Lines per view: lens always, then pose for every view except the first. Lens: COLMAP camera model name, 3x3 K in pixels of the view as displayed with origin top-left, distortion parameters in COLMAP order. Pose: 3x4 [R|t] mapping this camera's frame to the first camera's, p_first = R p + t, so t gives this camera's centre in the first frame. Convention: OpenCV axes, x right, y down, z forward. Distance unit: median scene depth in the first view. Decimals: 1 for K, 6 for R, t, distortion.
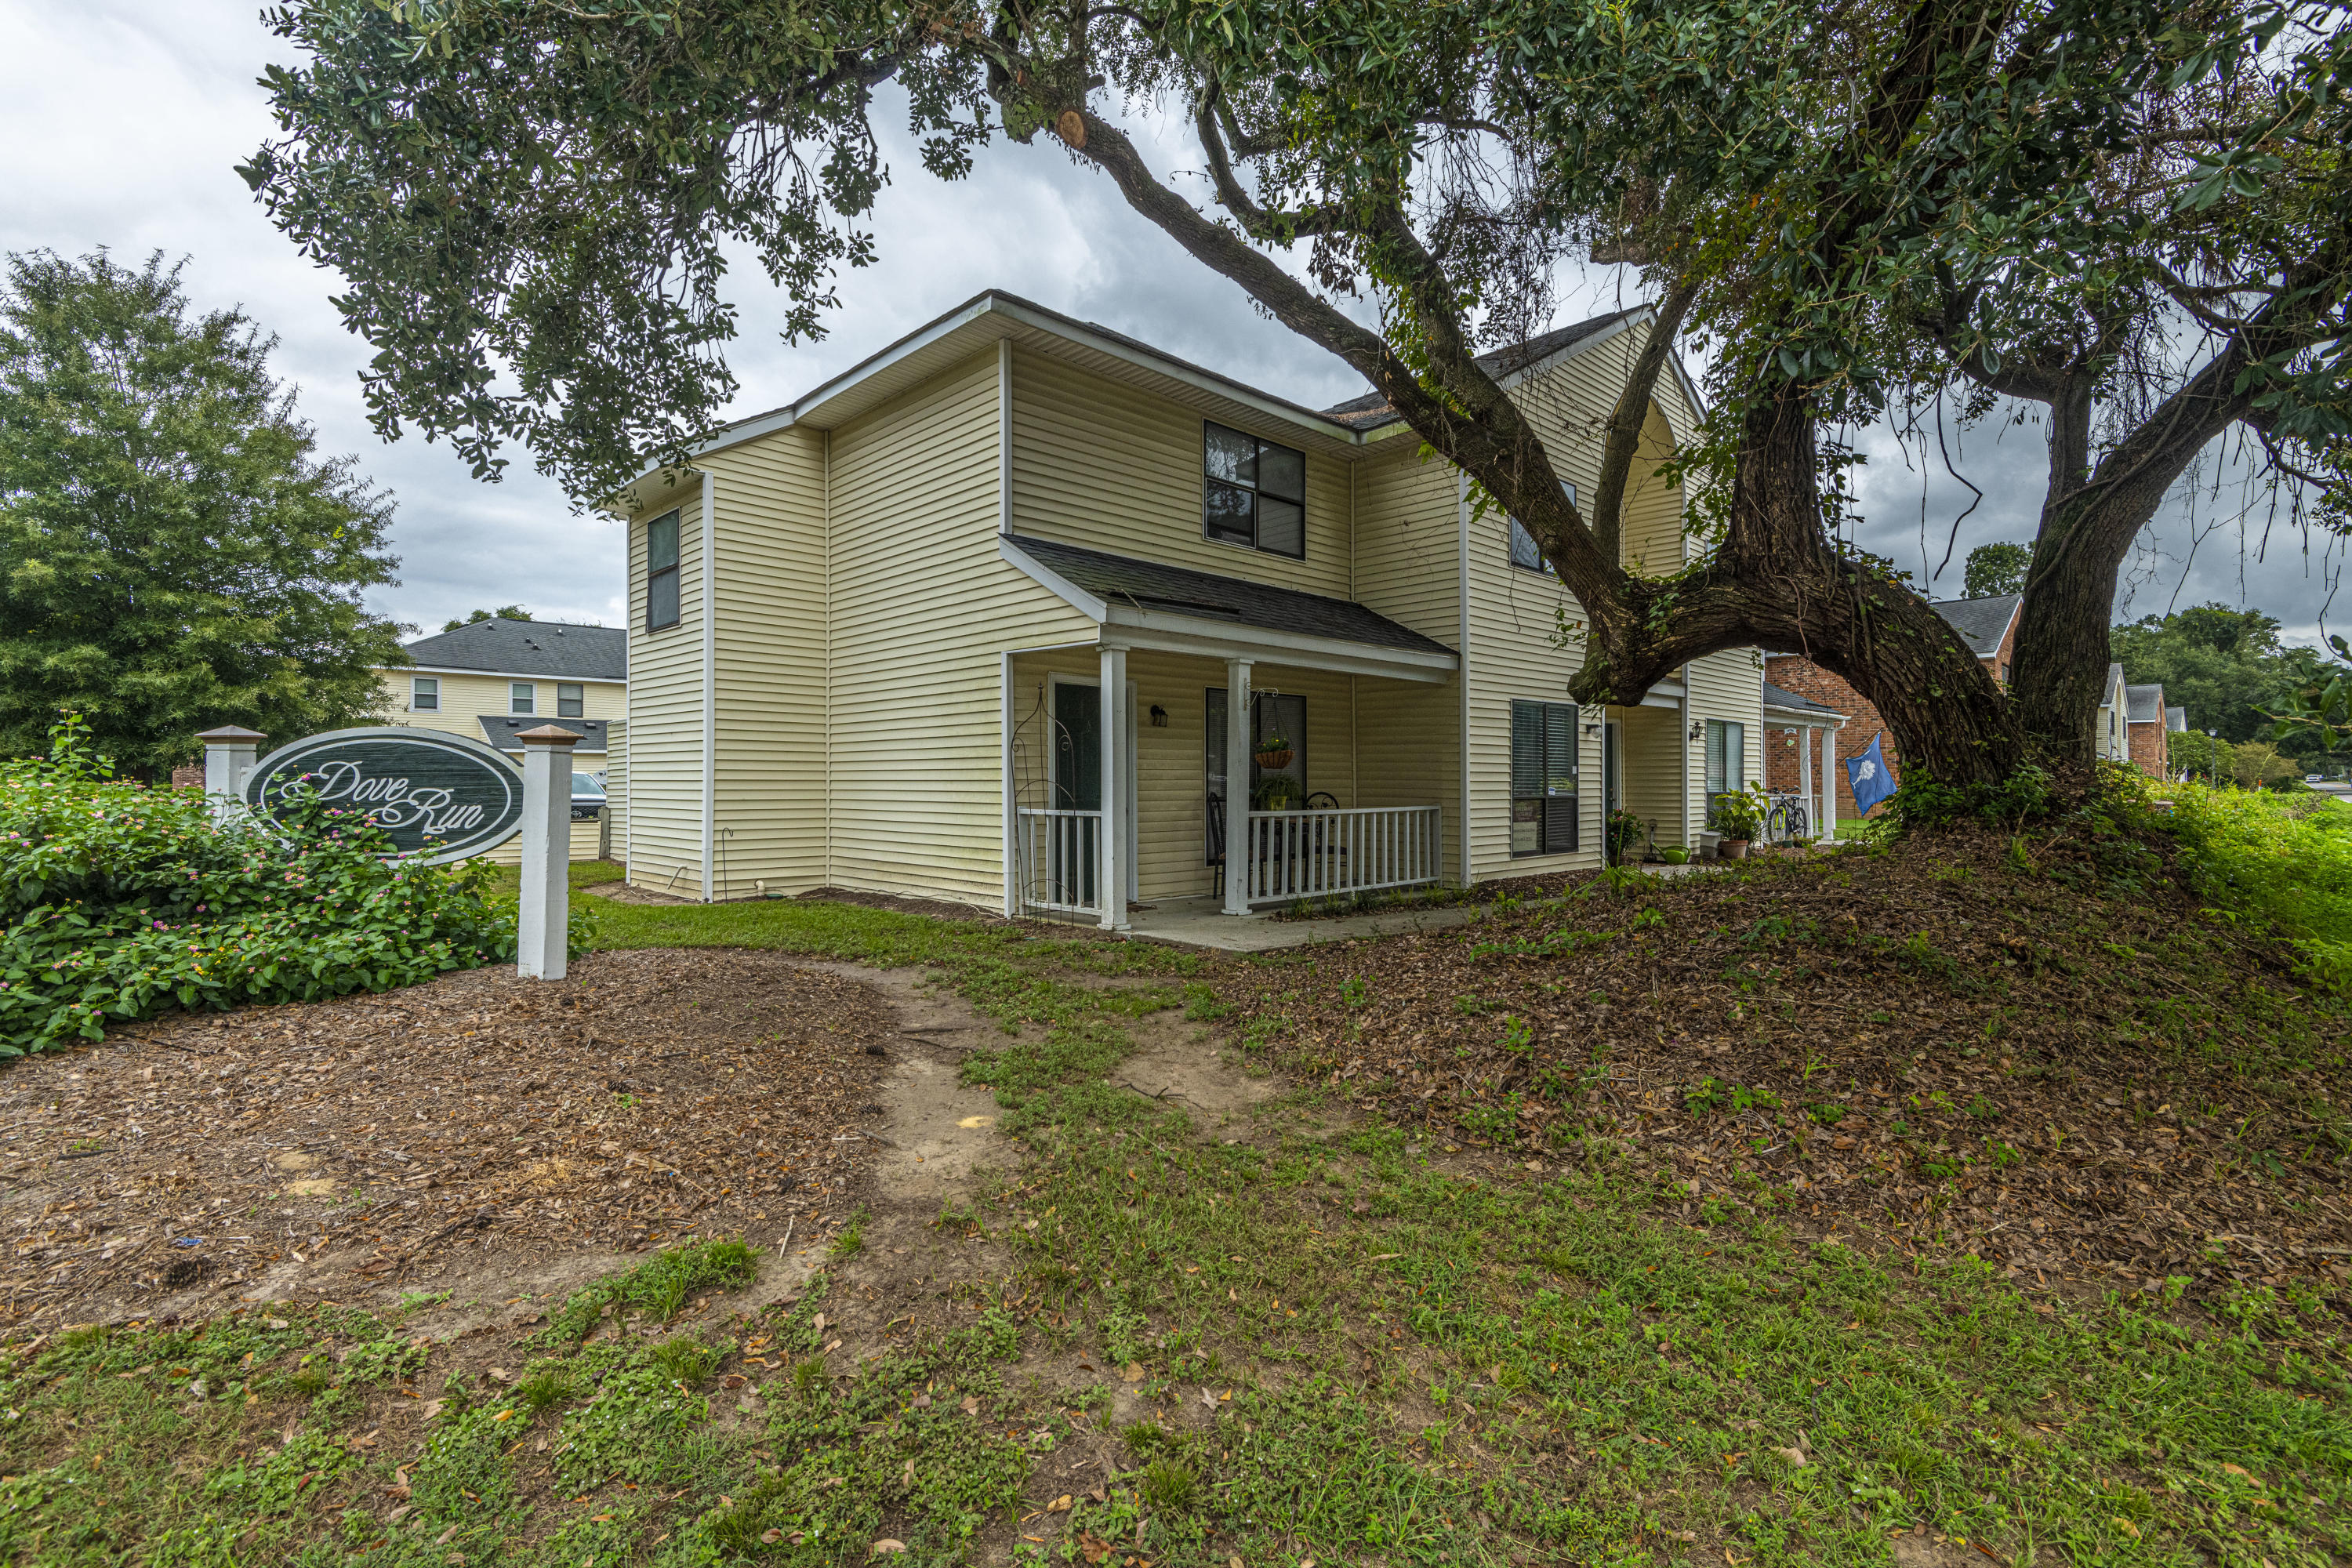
lens RADIAL K [[1066.5, 0, 1182.6], [0, 1066.5, 794.5], [0, 0, 1]] dist [0.021856, 0.000145]
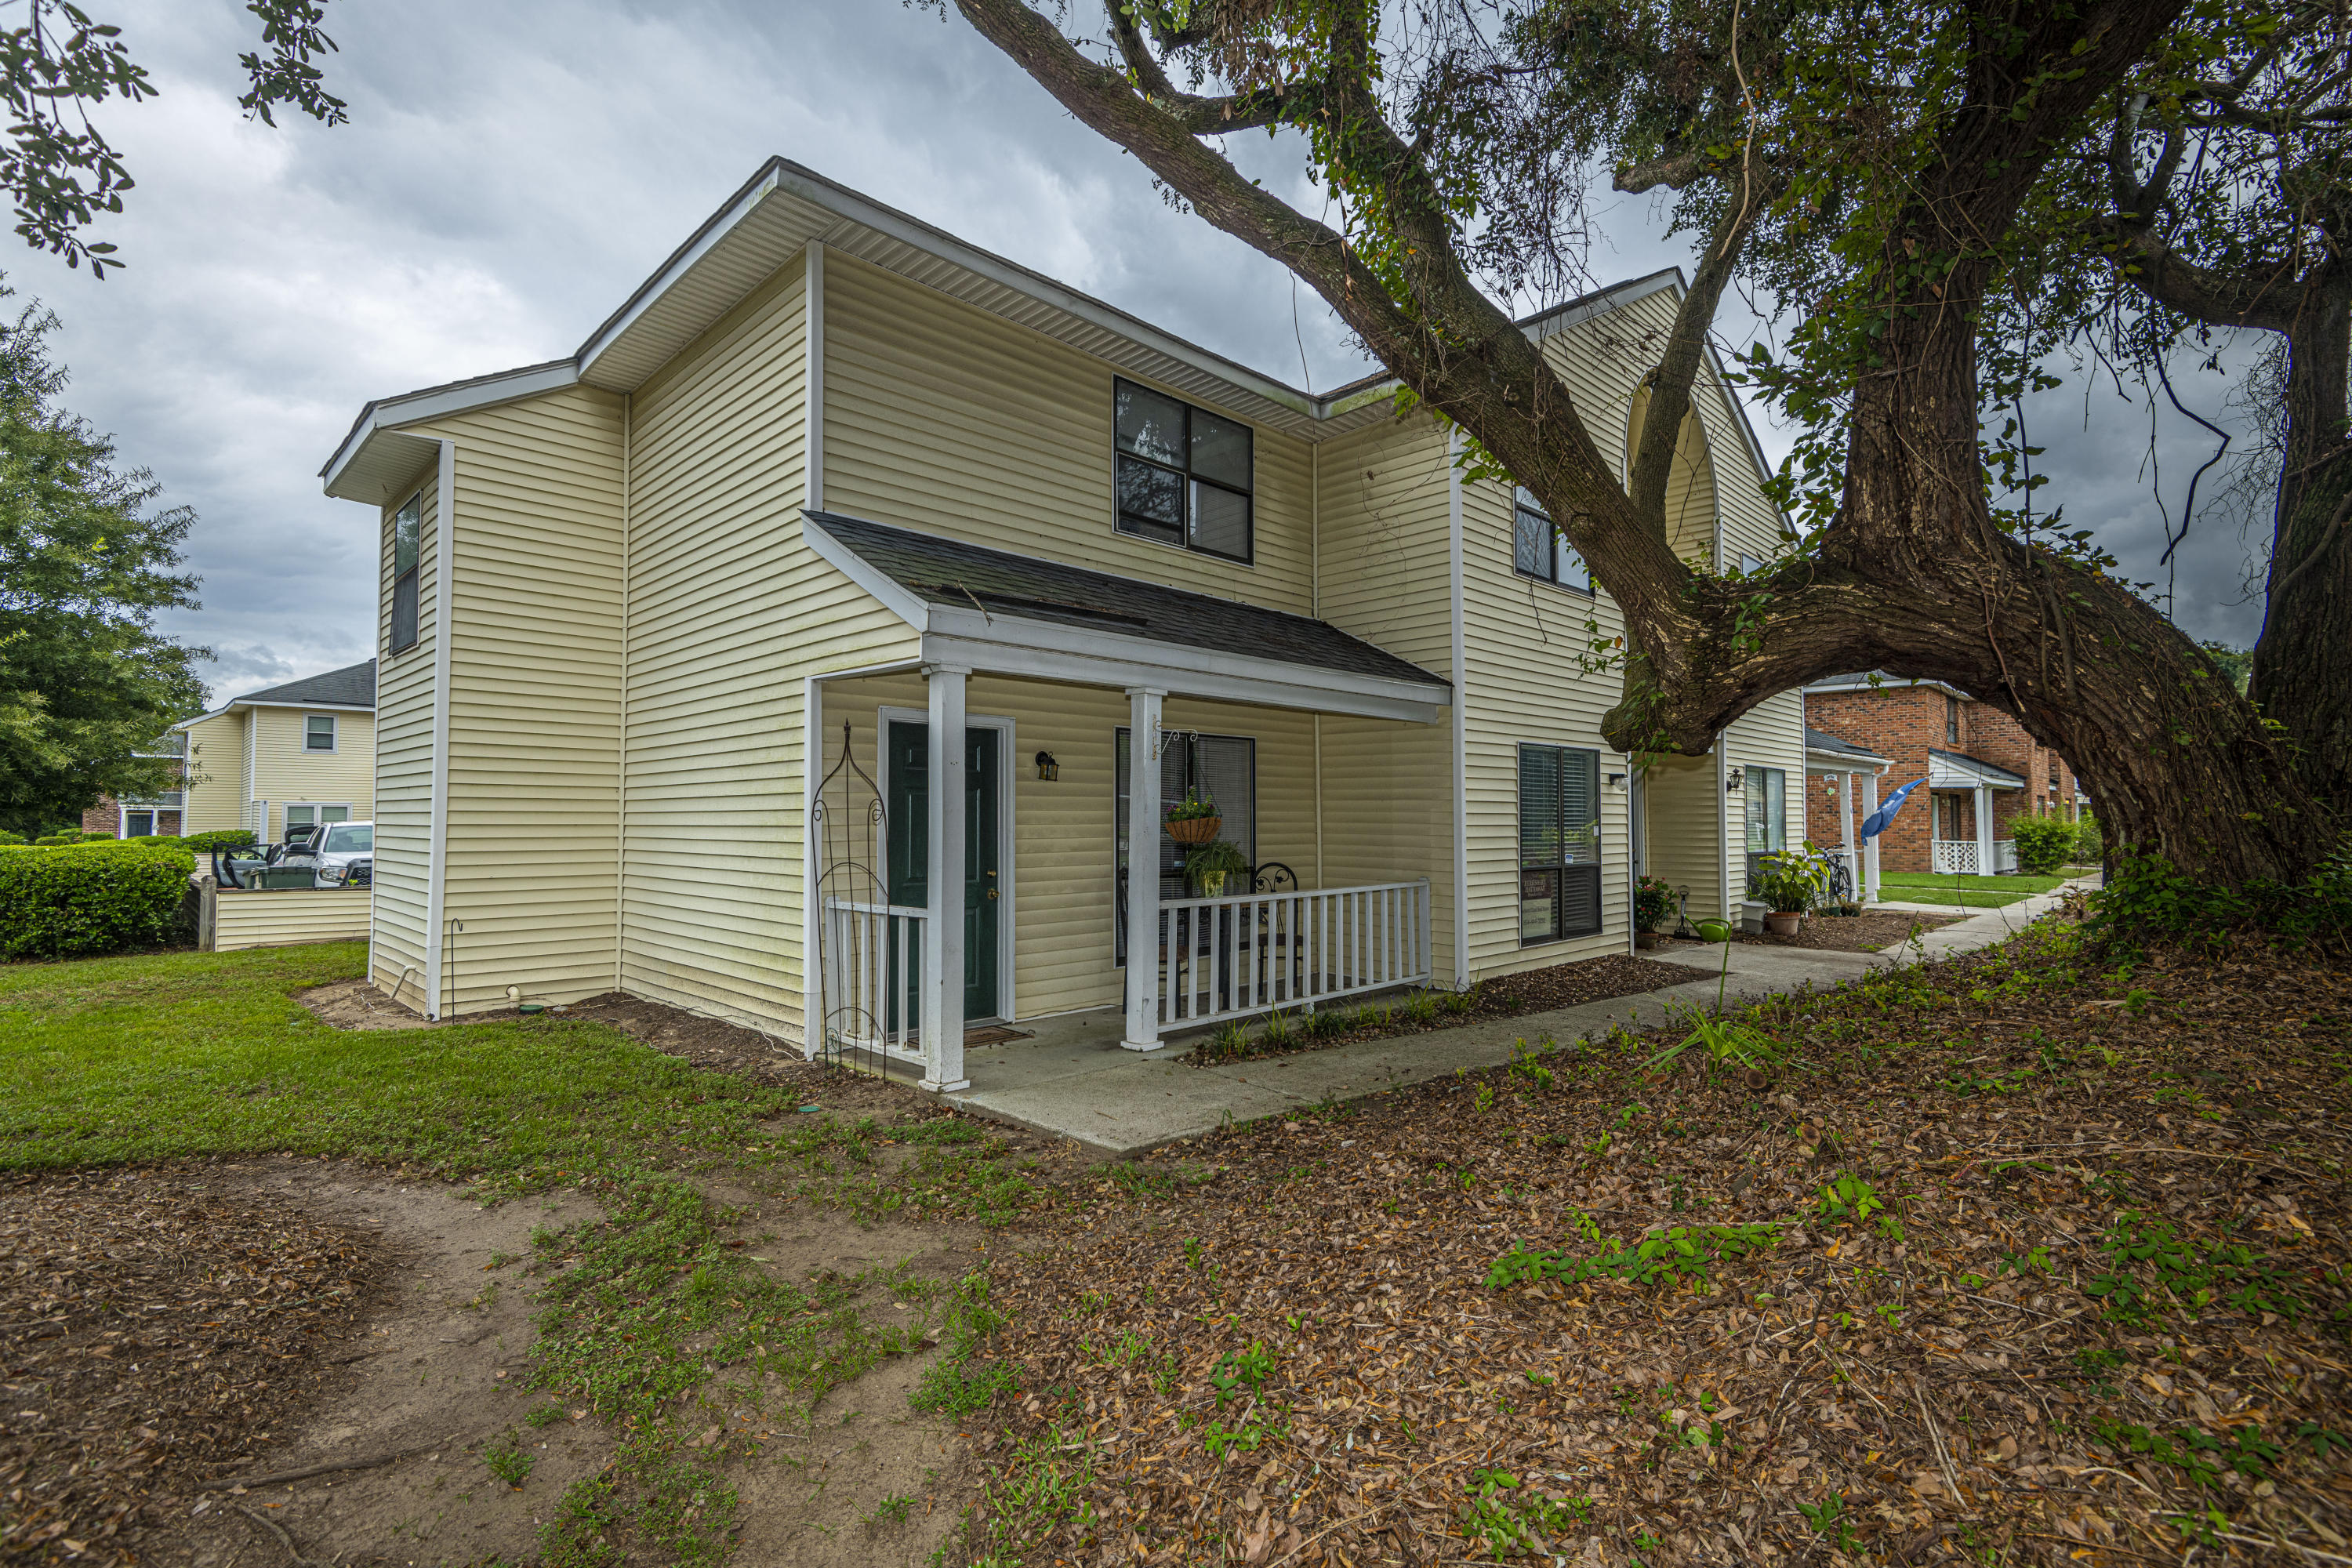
lens RADIAL K [[1087.1, 0, 1166.7], [0, 1087.1, 810.8], [0, 0, 1]] dist [0.001423, -0.000502]
pose [[1.000000, 0.000730, -0.000073, 0.062304], [-0.000731, 0.999760, -0.021878, -0.026724], [0.000057, 0.021878, 0.999761, 0.254160]]
